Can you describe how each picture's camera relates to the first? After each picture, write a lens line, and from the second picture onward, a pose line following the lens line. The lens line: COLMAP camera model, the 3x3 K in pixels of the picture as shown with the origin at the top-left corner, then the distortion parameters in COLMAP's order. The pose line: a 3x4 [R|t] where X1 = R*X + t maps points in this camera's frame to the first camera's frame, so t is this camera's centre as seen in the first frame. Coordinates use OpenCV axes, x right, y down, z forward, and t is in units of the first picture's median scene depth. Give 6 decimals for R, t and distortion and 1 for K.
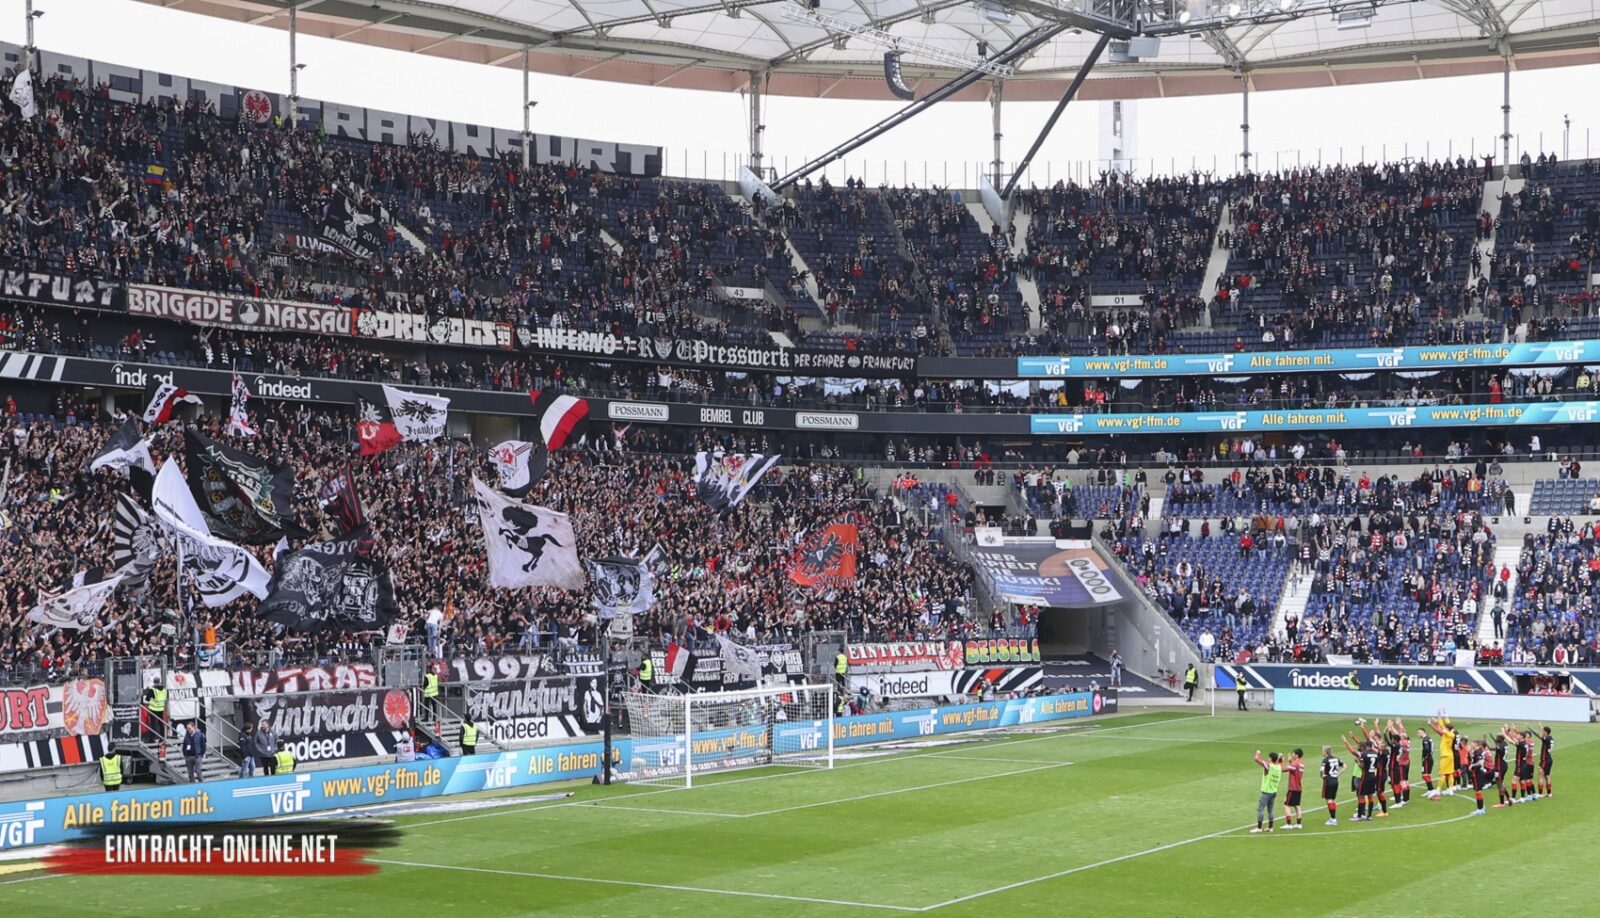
lens RADIAL K [[2335.1, 0, 823.5], [0, 2335.1, 514.6], [0, 0, 1]] dist [-0.028863, 0.428342]
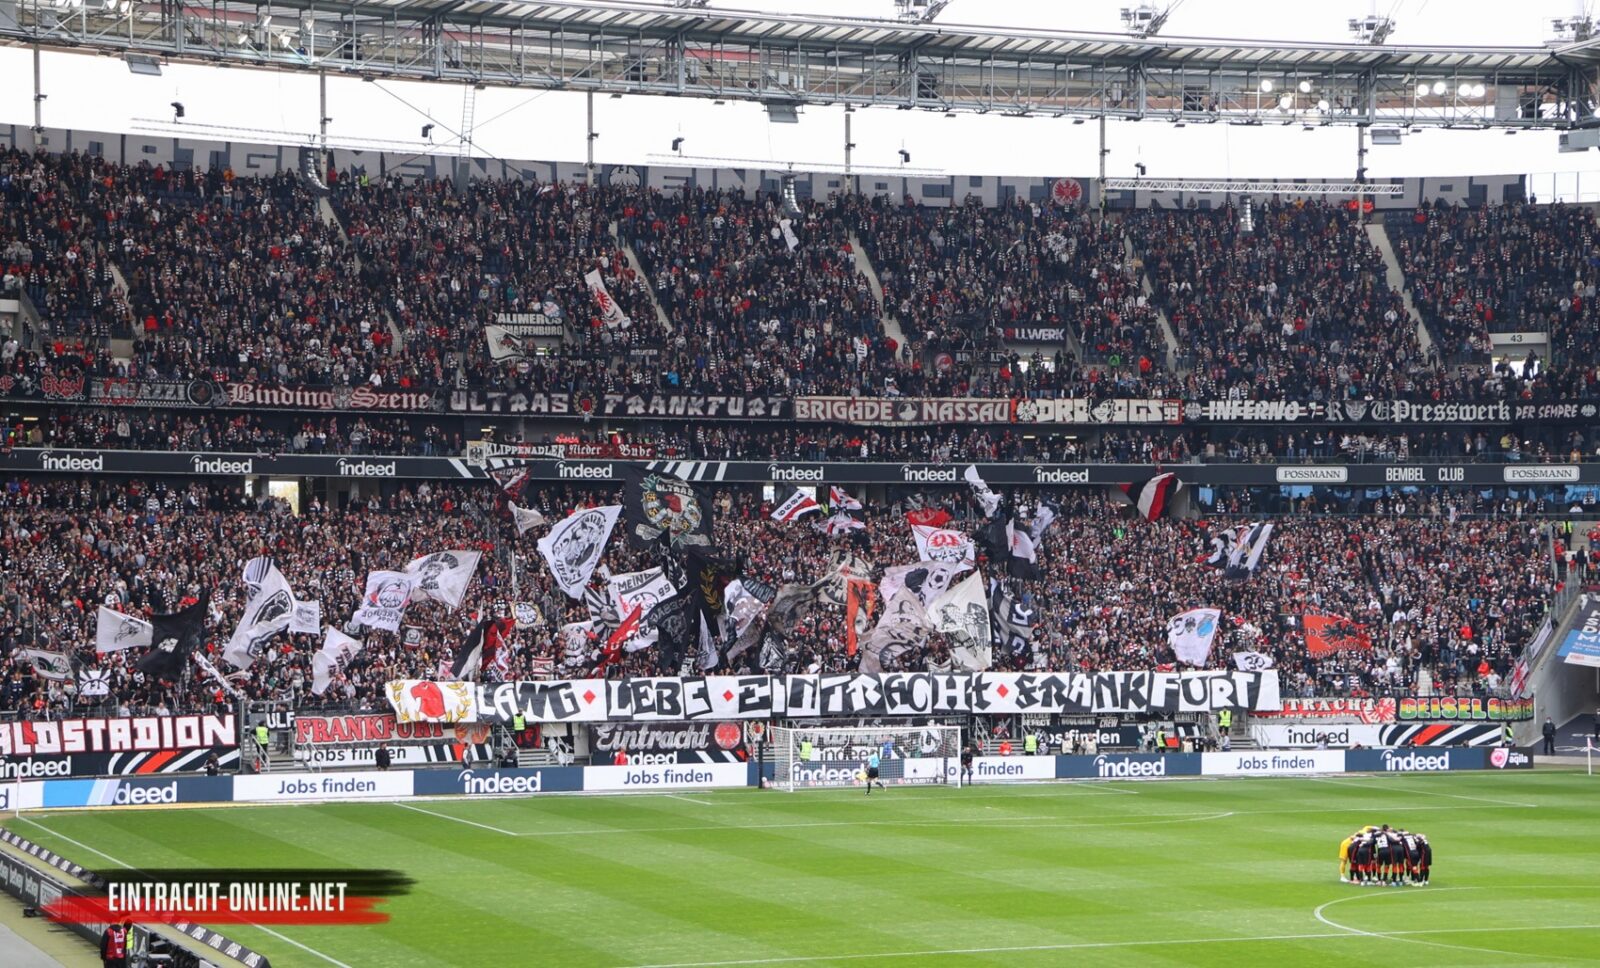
lens RADIAL K [[3516.6, 0, 796.9], [0, 3516.6, 536.1], [0, 0, 1]] dist [0.307616, 0.782934]
pose [[0.795947, -0.007141, -0.605325, 0.845279], [0.016457, 0.999816, 0.009845, -0.043150], [0.605143, -0.017798, 0.795918, -0.499916]]
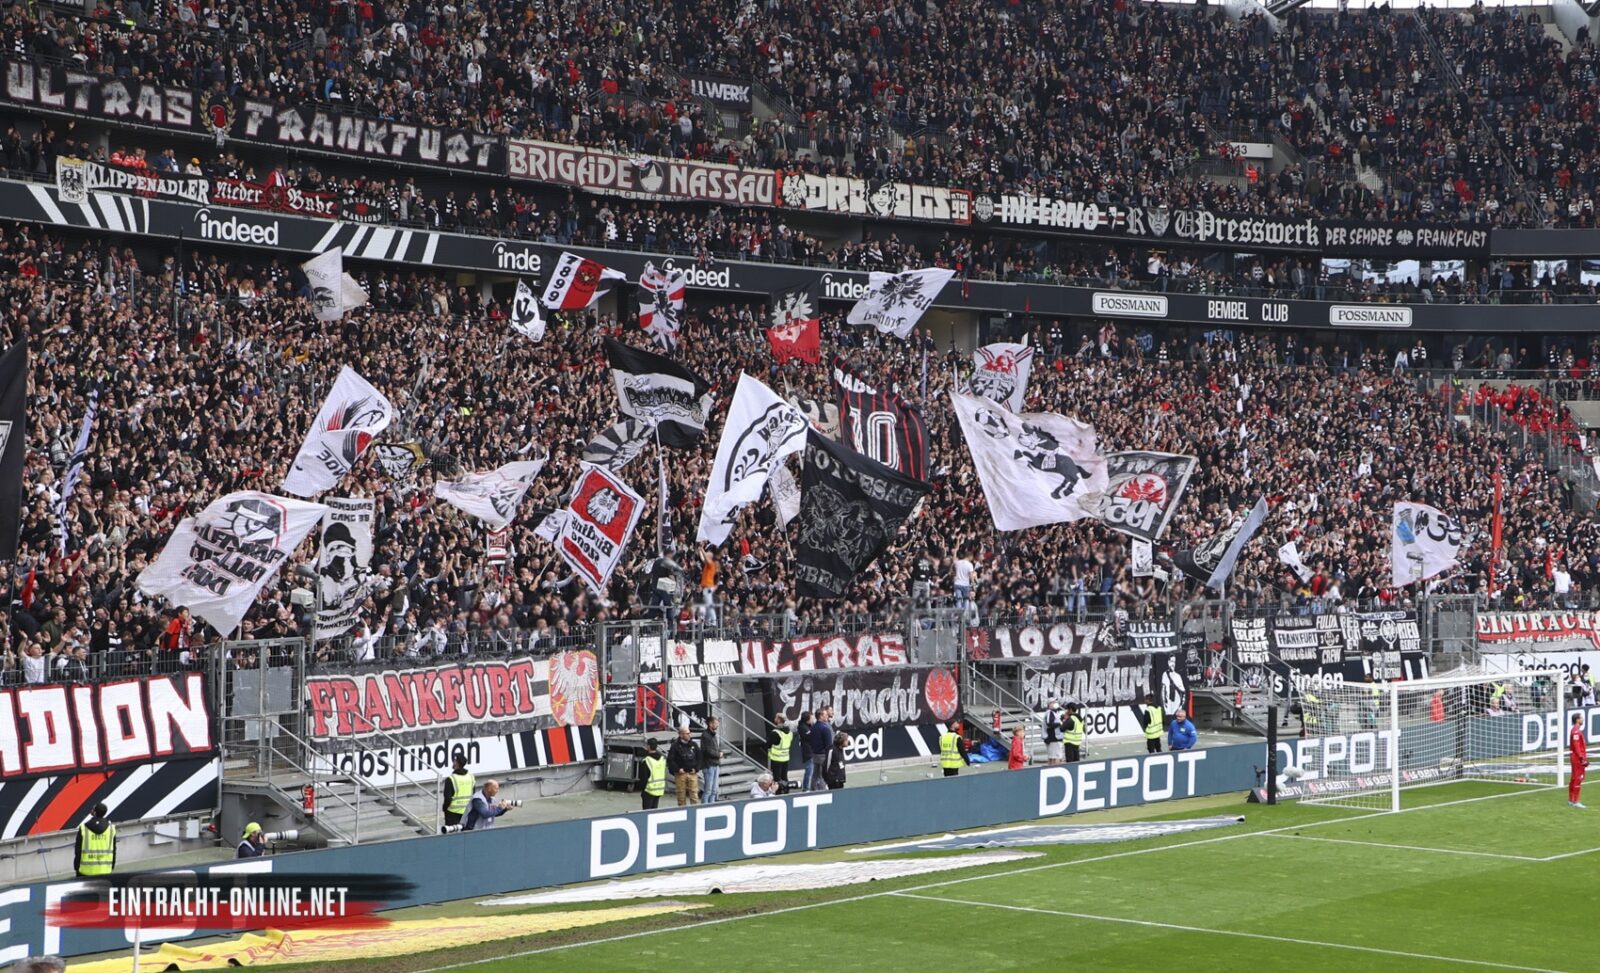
lens RADIAL K [[2837.7, 0, 794.5], [0, 2837.7, 544.1], [0, 0, 1]] dist [0.142929, 0.575179]
pose [[0.992144, 0.004988, -0.124999, -0.085554], [-0.000955, 0.999478, 0.032304, 0.004706], [0.125095, -0.031931, 0.991631, 0.073207]]
